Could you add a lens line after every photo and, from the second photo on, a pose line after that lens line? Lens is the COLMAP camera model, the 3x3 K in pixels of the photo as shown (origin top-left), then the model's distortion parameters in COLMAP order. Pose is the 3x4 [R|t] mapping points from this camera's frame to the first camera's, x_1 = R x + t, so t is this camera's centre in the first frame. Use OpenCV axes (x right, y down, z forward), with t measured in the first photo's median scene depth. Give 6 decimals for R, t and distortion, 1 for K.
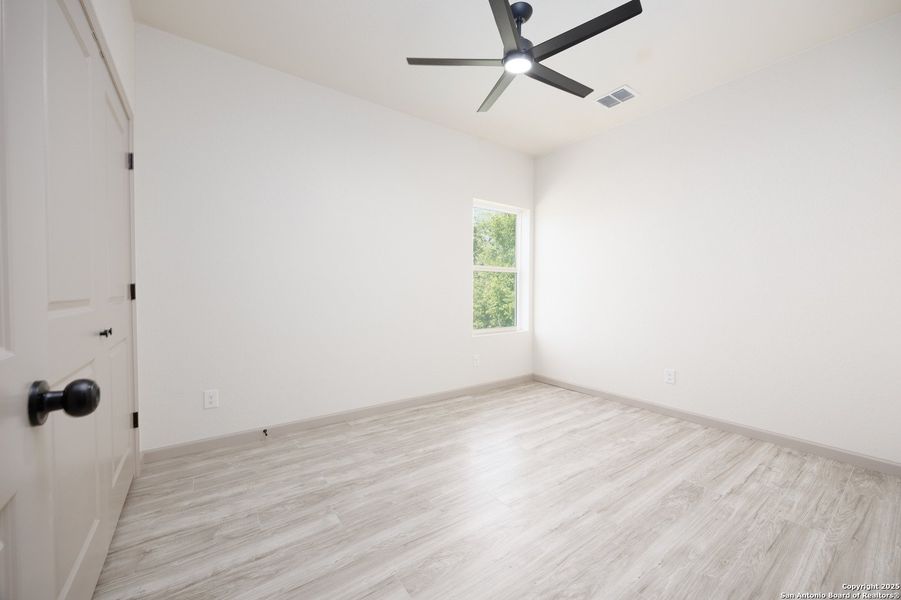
lens RADIAL K [[320.5, 0, 463.2], [0, 320.5, 297.2], [0, 0, 1]] dist [-0.001638, -0.000161]
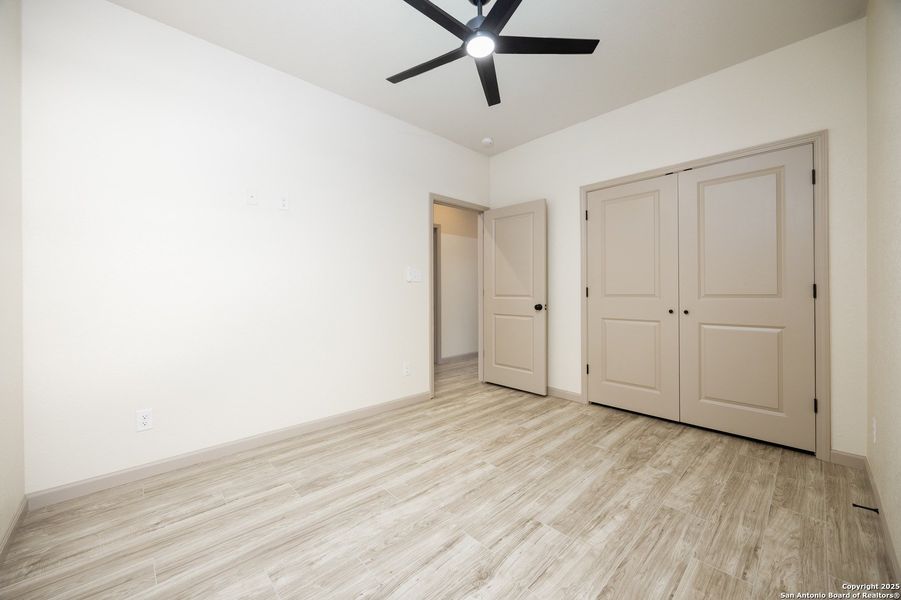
lens RADIAL K [[320.5, 0, 463.2], [0, 320.5, 297.2], [0, 0, 1]] dist [-0.001638, -0.000161]
pose [[-0.987277, 0.005931, -0.158901, 0.375304], [0.000850, 0.999487, 0.032026, -0.030684], [0.159010, 0.031484, -0.986775, 1.959254]]
